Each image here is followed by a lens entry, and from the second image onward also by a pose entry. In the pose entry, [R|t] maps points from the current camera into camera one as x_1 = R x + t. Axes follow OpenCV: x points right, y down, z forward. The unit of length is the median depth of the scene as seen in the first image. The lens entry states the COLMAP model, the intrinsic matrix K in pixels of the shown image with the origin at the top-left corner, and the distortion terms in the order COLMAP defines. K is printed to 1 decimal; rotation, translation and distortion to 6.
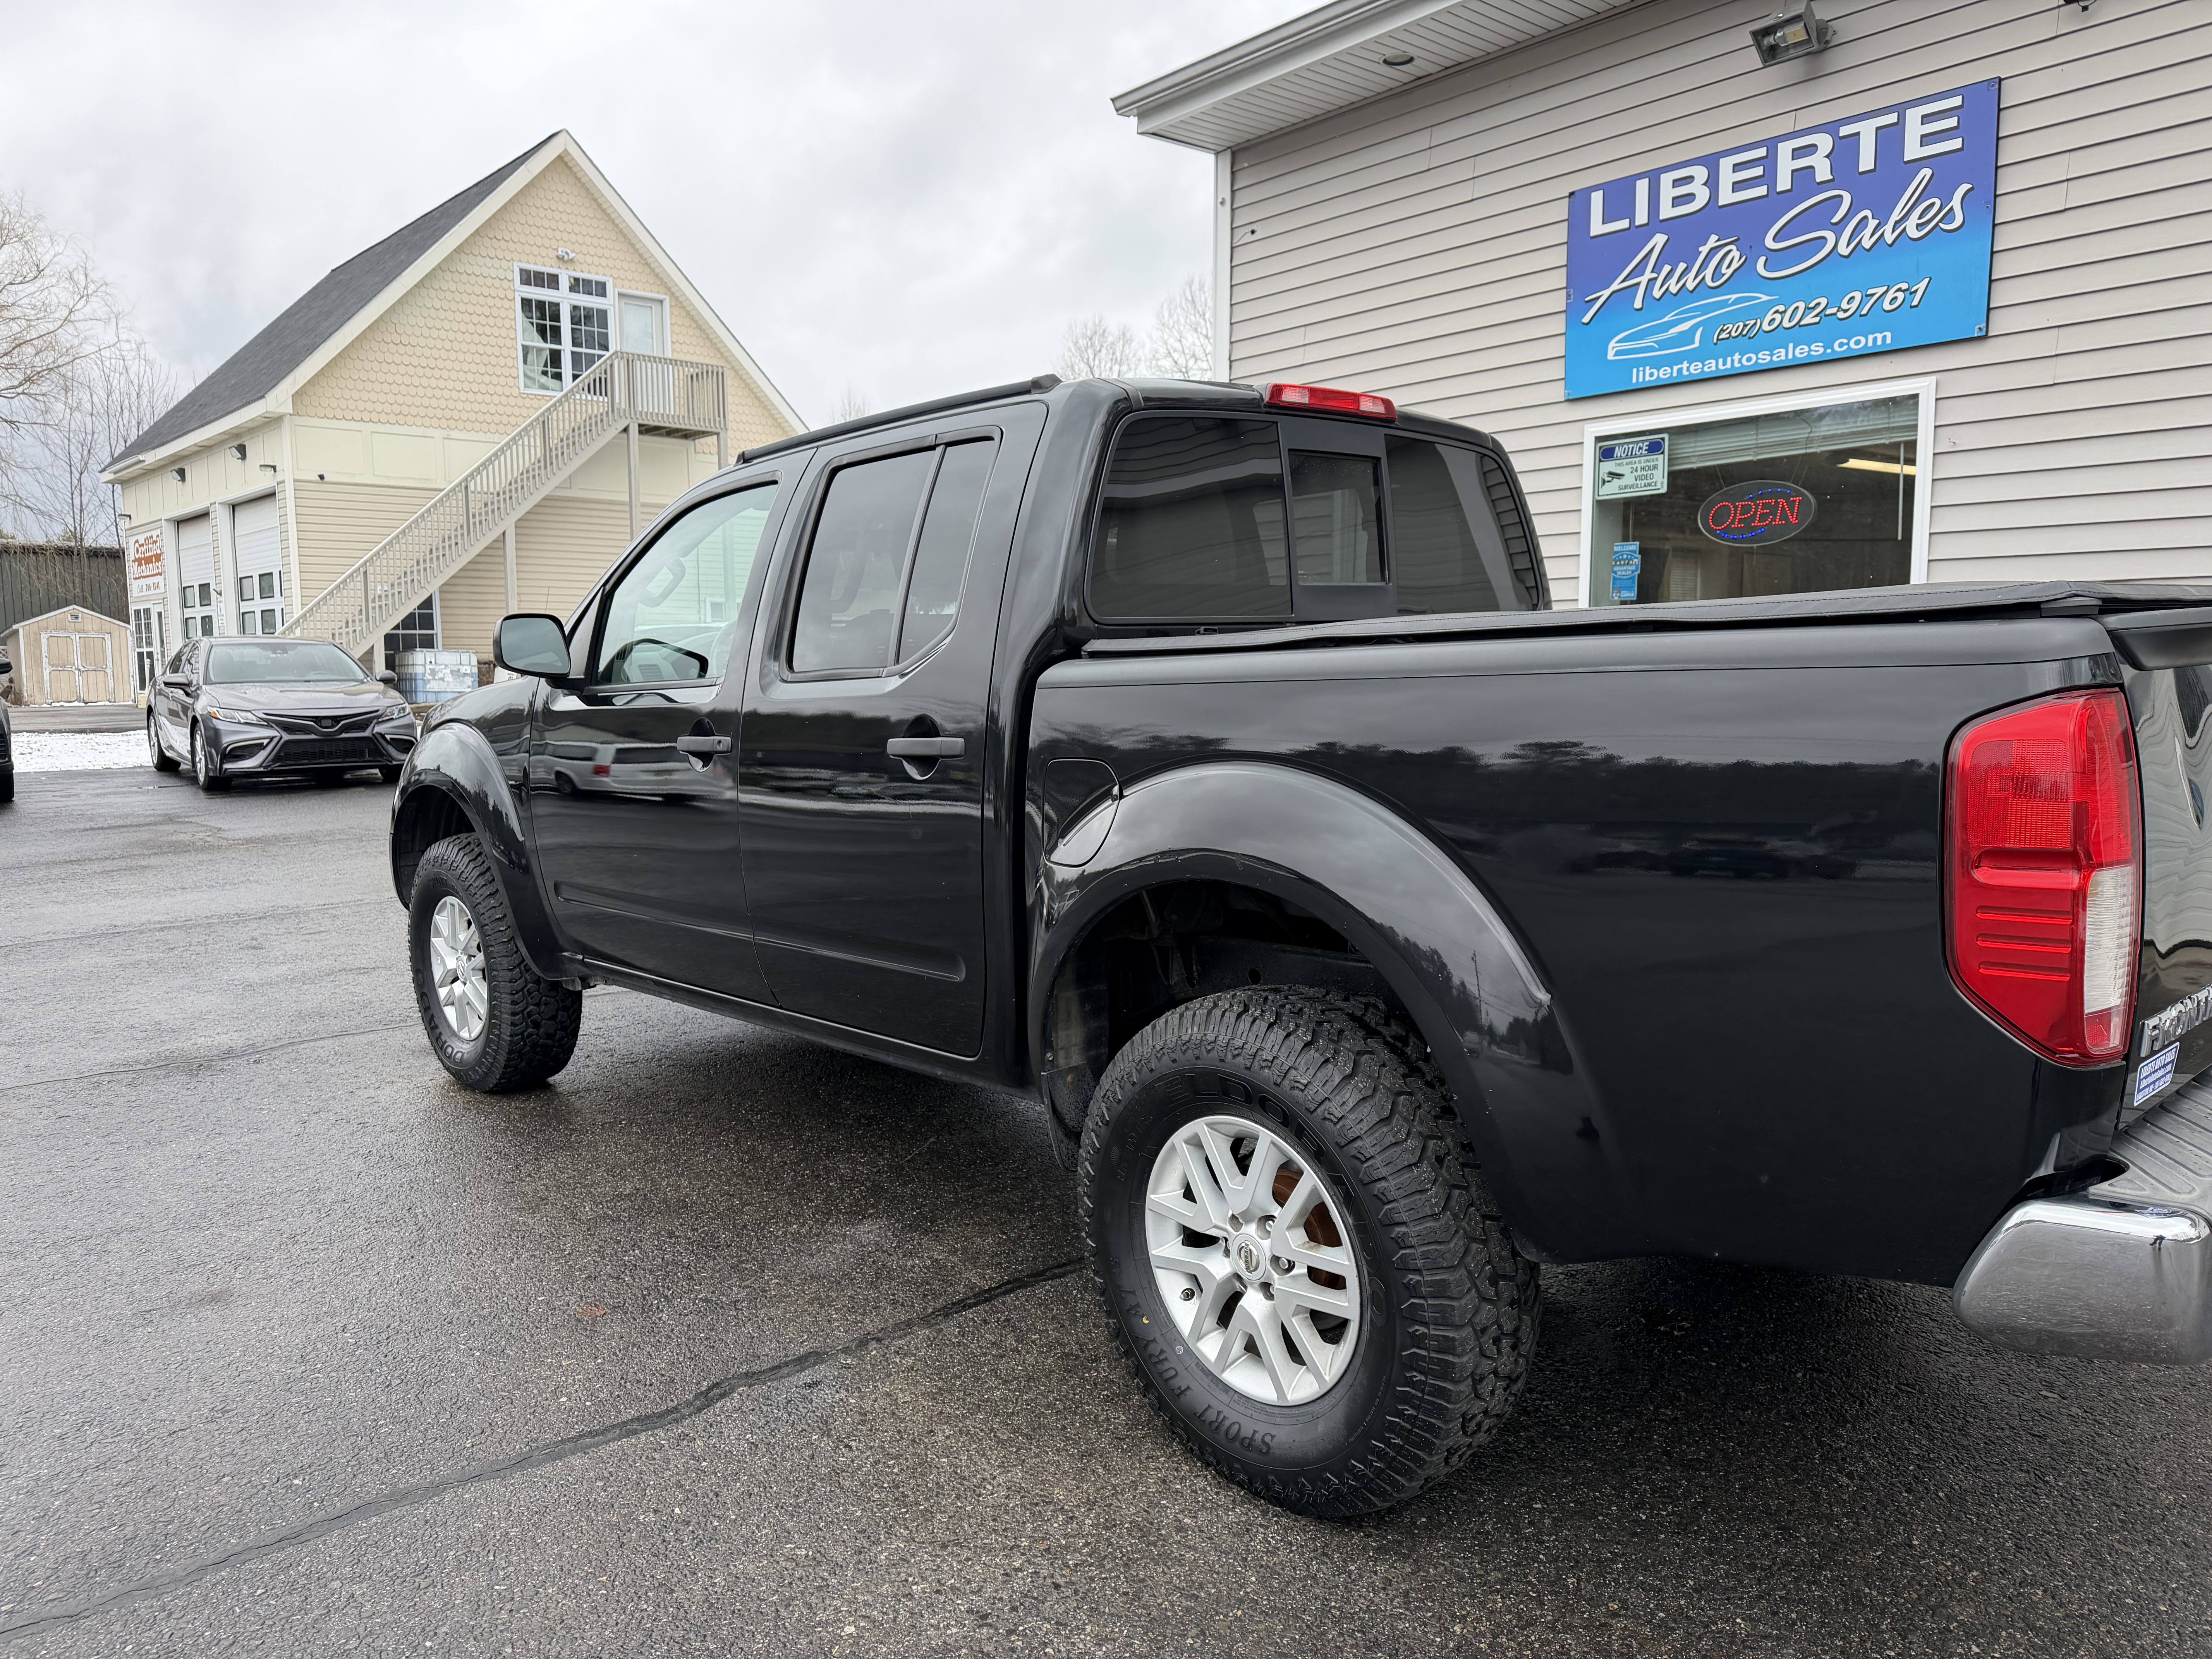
lens RADIAL K [[1561.0, 0, 1112.9], [0, 1561.0, 840.6], [0, 0, 1]] dist [0.000302, -0.009892]
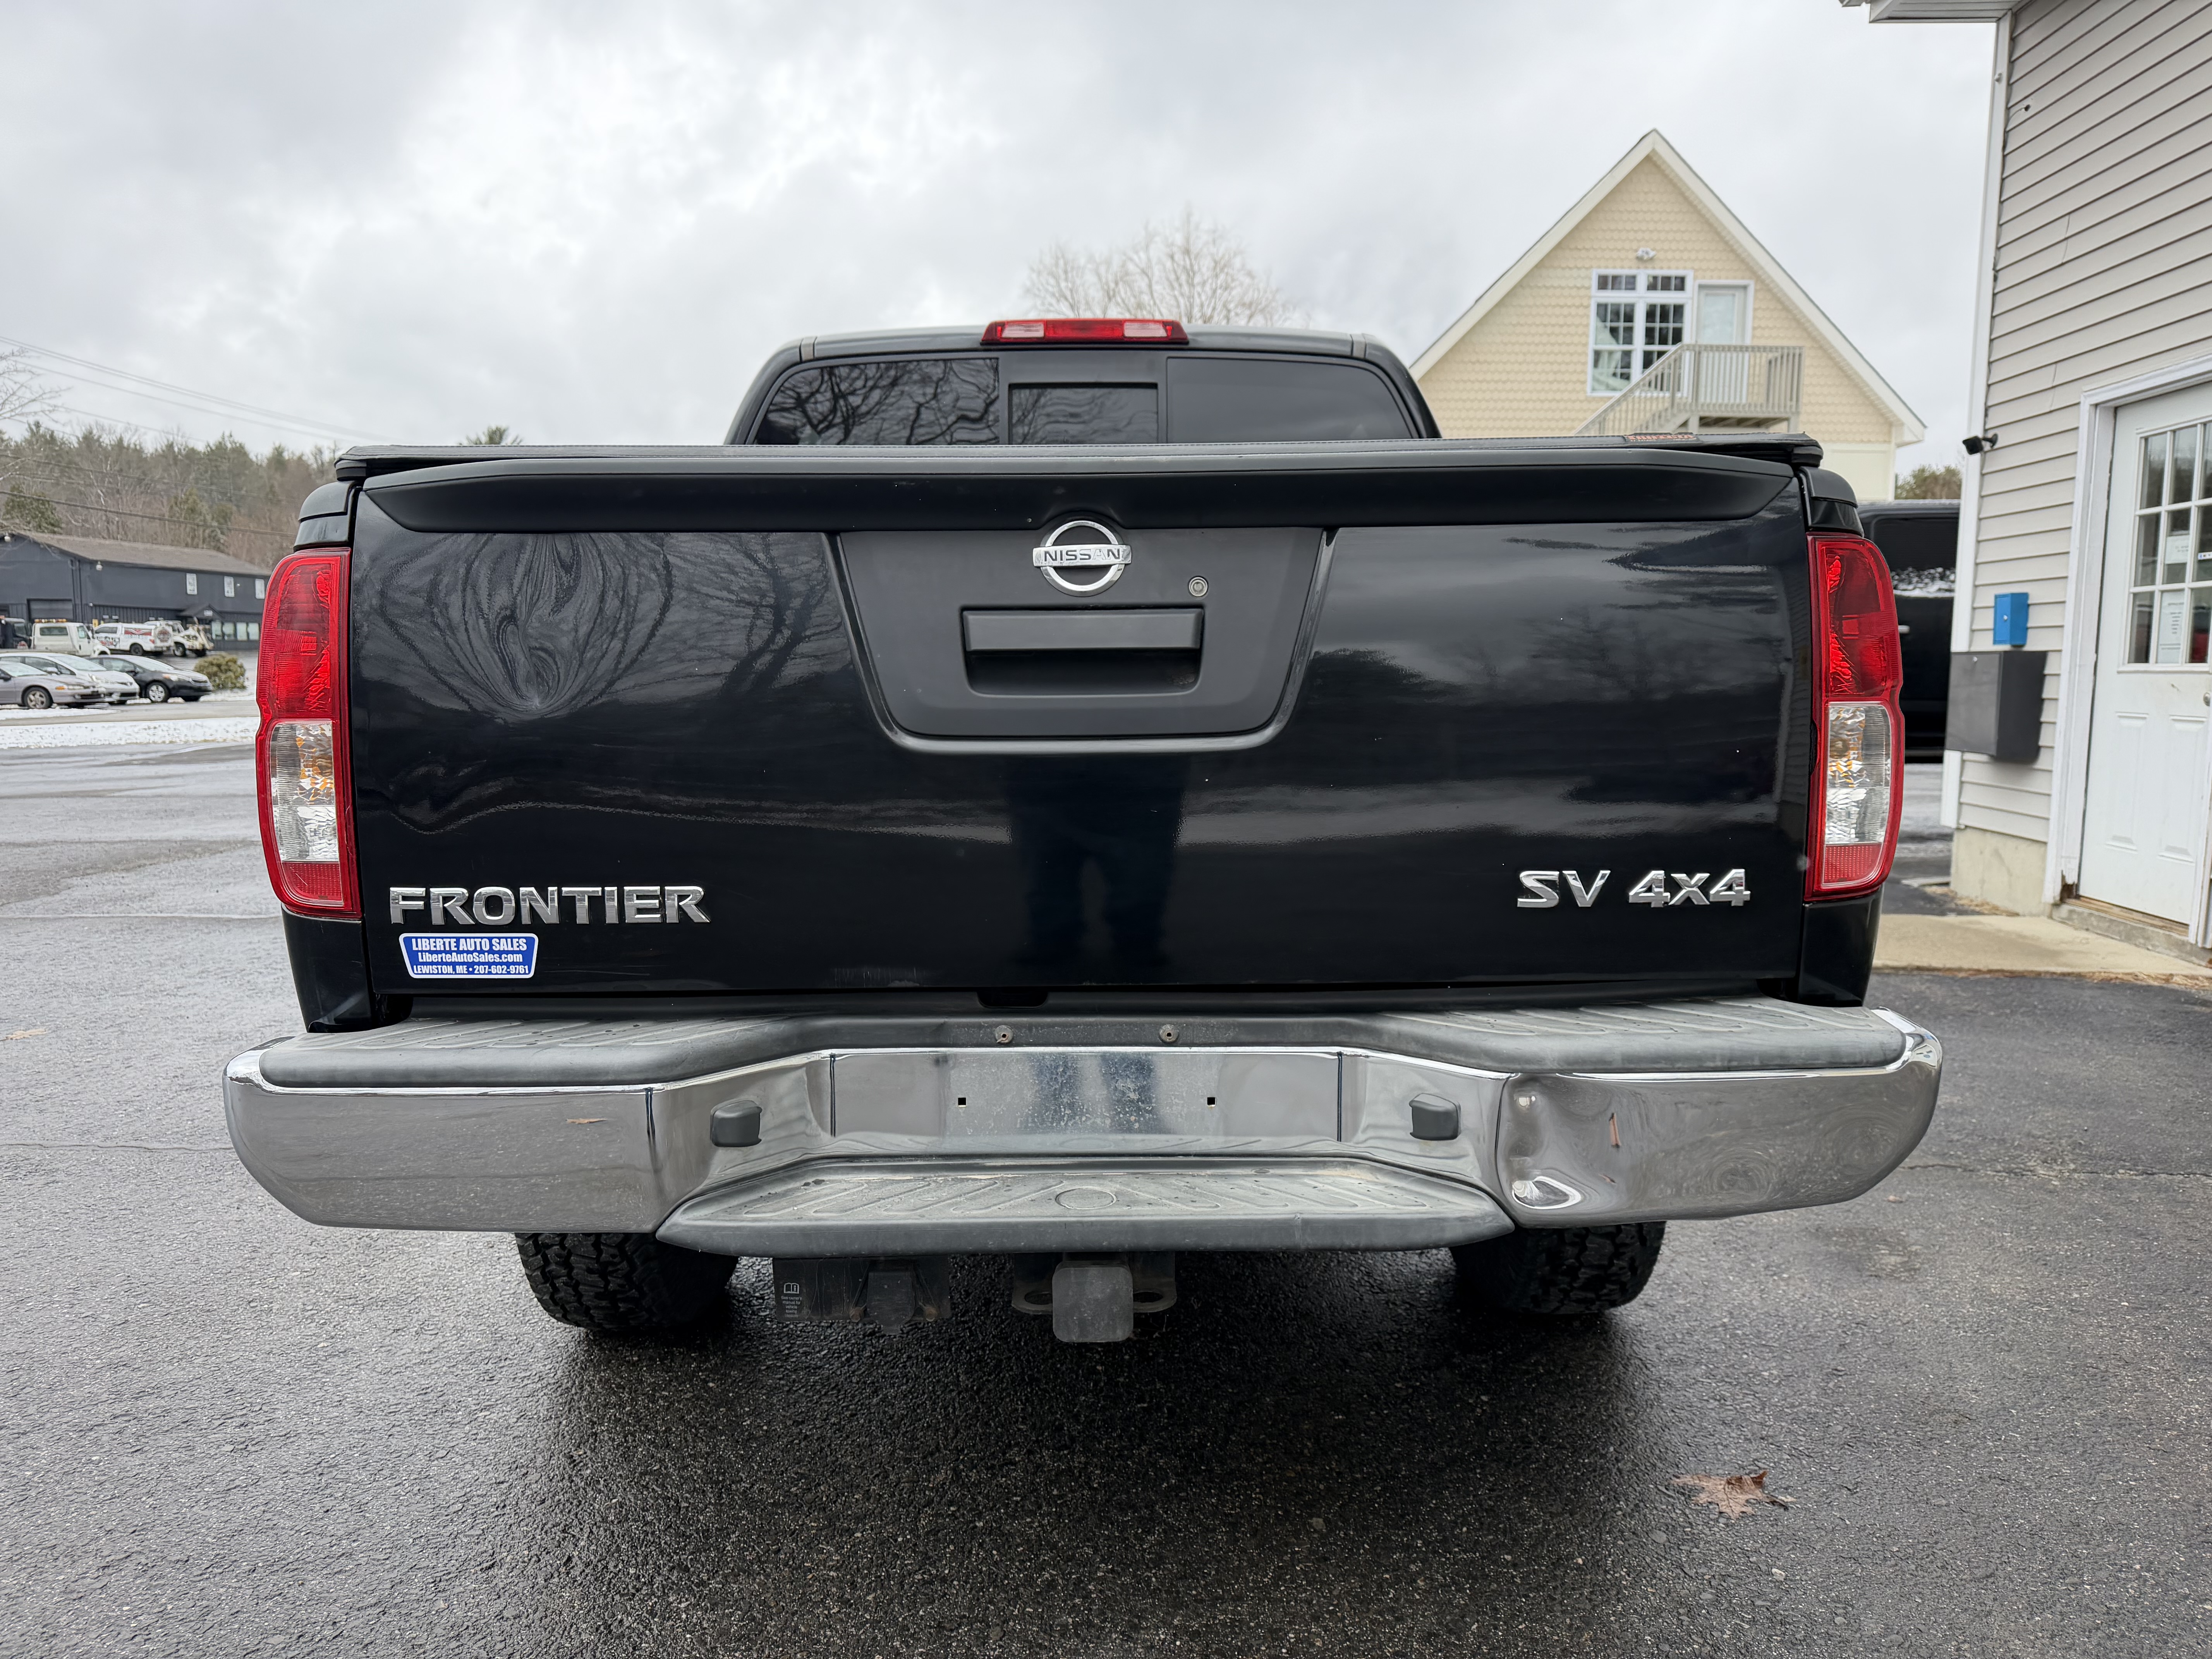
lens RADIAL K [[1559.6, 0, 1094.1], [0, 1559.6, 844.7], [0, 0, 1]] dist [0.001116, -0.014637]
pose [[0.734460, 0.093967, -0.672115, 0.383012], [-0.094836, 0.994861, 0.035457, 0.002022], [0.671993, 0.037699, 0.739598, 0.133716]]
